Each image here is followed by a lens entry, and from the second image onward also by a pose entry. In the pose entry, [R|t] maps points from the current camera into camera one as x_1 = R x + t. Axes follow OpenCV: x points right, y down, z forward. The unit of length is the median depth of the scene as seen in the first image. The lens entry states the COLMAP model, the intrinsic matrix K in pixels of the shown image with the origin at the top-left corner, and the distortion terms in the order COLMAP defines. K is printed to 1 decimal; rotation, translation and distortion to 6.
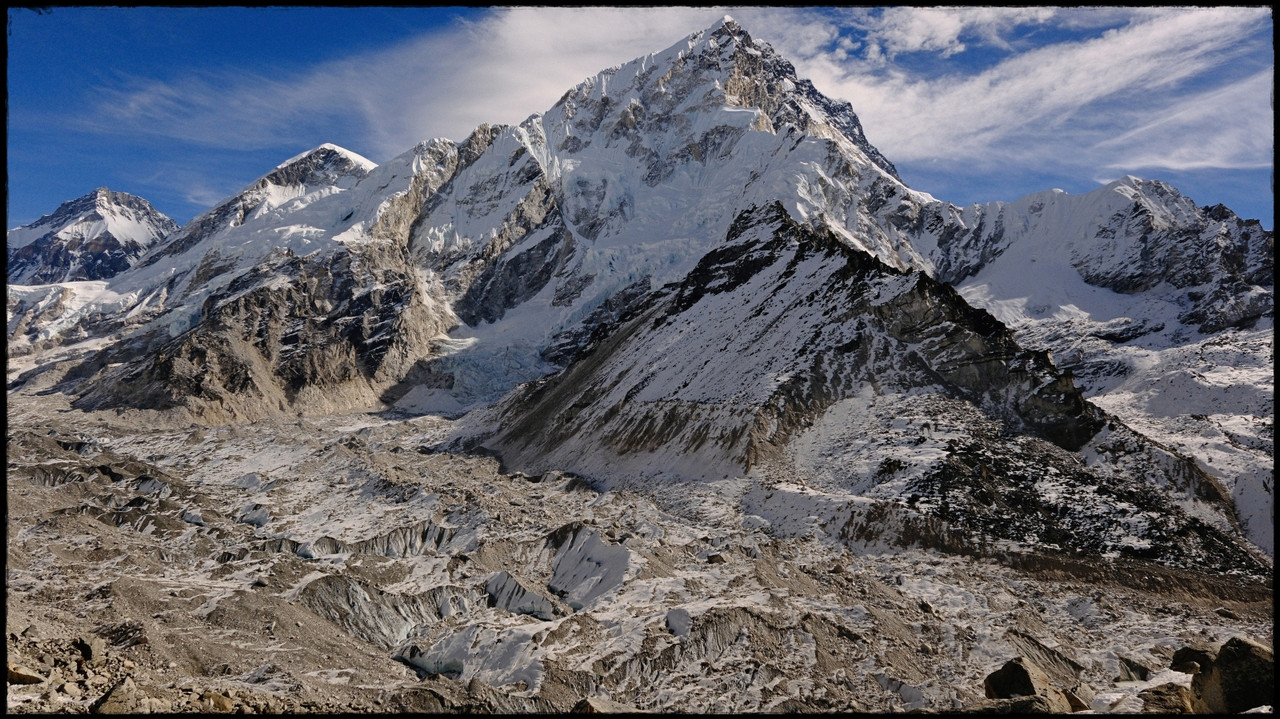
lens RADIAL K [[869.9, 0, 639.0], [0, 869.9, 358.6], [0, 0, 1]] dist [-0.027278, 0.005613]
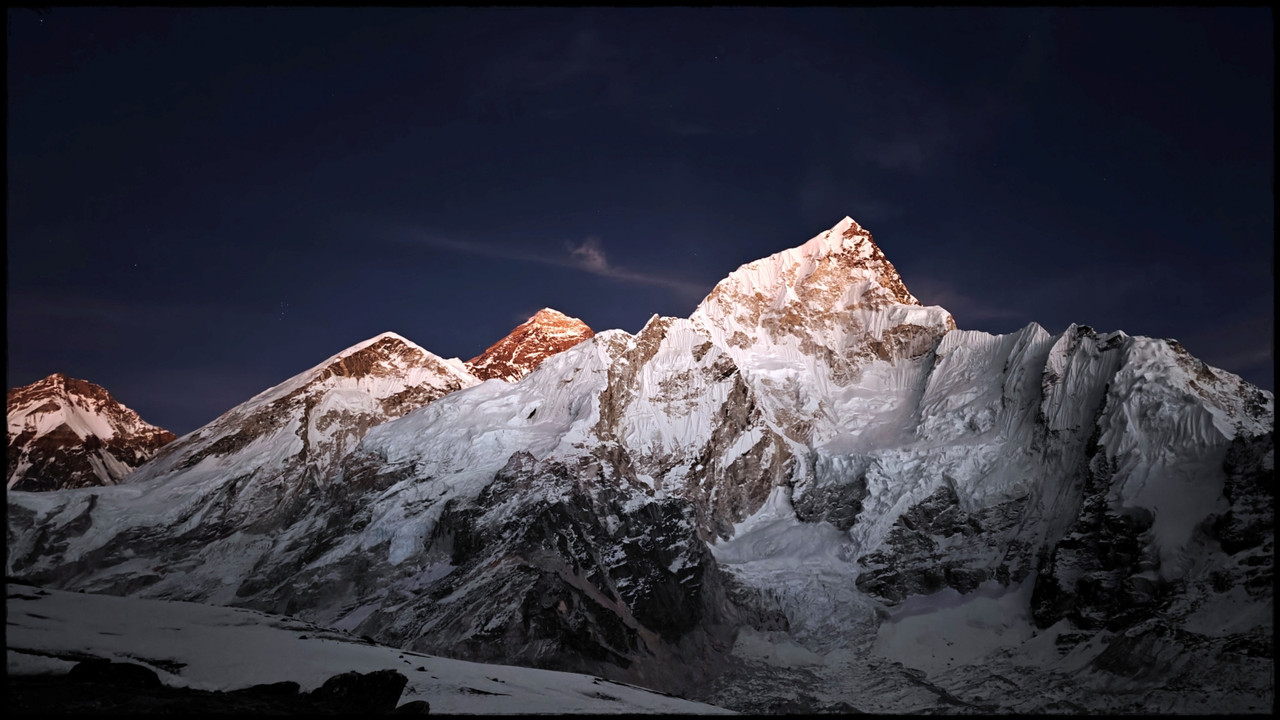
lens RADIAL K [[868.5, 0, 642.2], [0, 868.5, 368.6], [0, 0, 1]] dist [0.058632, -0.047341]
pose [[0.991685, 0.020585, 0.127033, -0.368399], [0.006987, 0.977055, -0.212870, -0.025211], [-0.128500, 0.211988, 0.968787, 0.152173]]
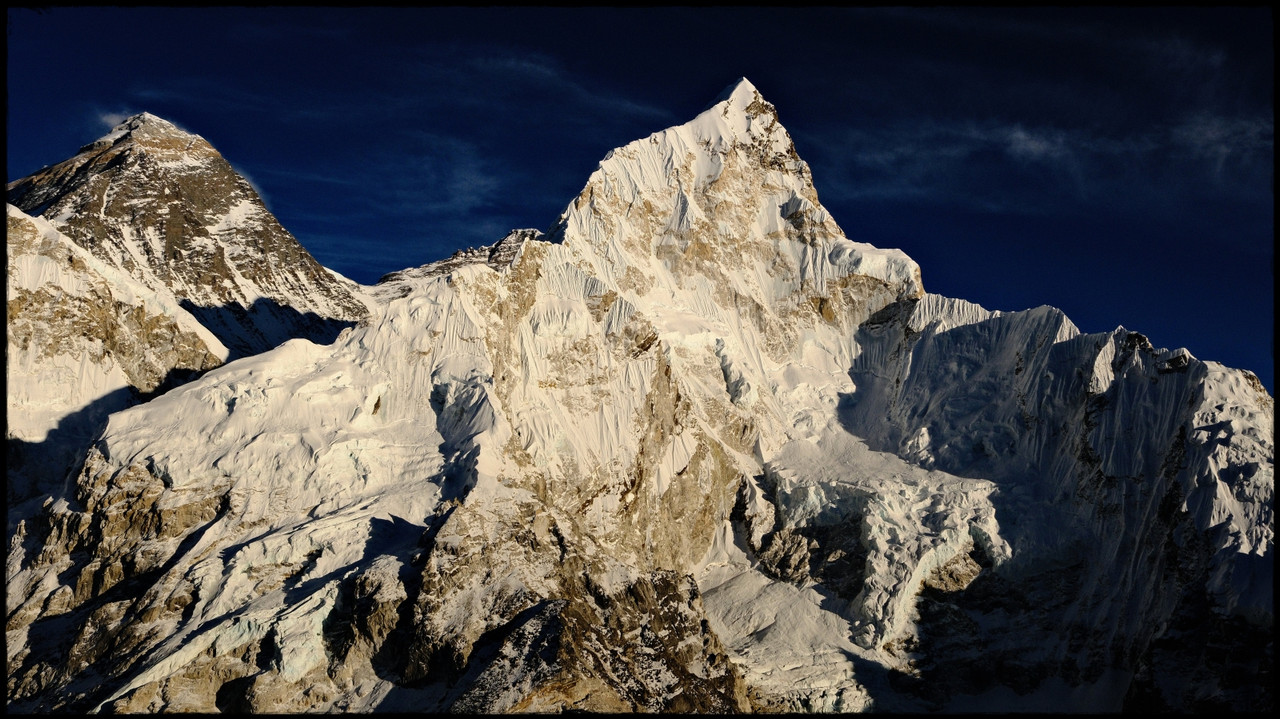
lens RADIAL K [[1421.6, 0, 630.6], [0, 1421.6, 358.3], [0, 0, 1]] dist [-0.006068, 0.023869]
pose [[0.897534, 0.048363, 0.438286, -0.643661], [-0.009442, 0.995847, -0.090552, -0.123526], [-0.440845, 0.077135, 0.894263, 0.125607]]
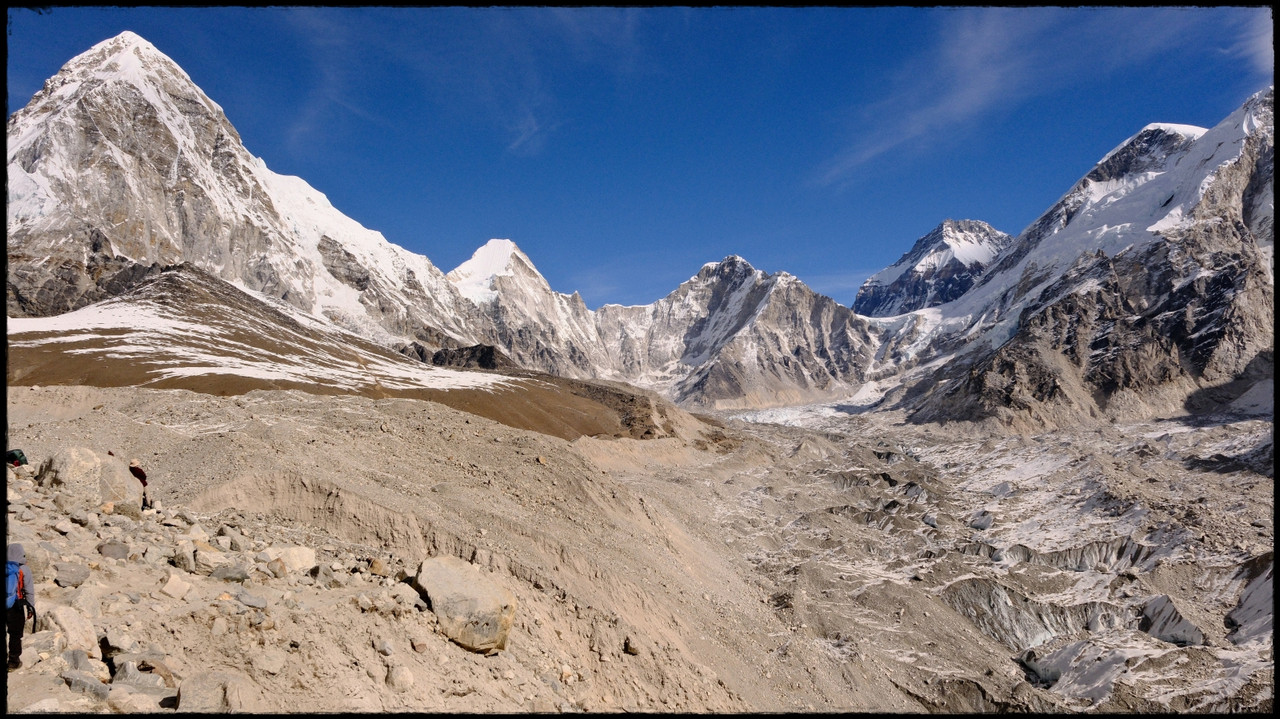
lens RADIAL K [[869.9, 0, 639.0], [0, 869.9, 358.6], [0, 0, 1]] dist [-0.027278, 0.005613]
pose [[0.596052, -0.084929, -0.798441, 0.049035], [0.081870, 0.995636, -0.044787, -0.003060], [0.798761, -0.038673, 0.600404, -0.002396]]
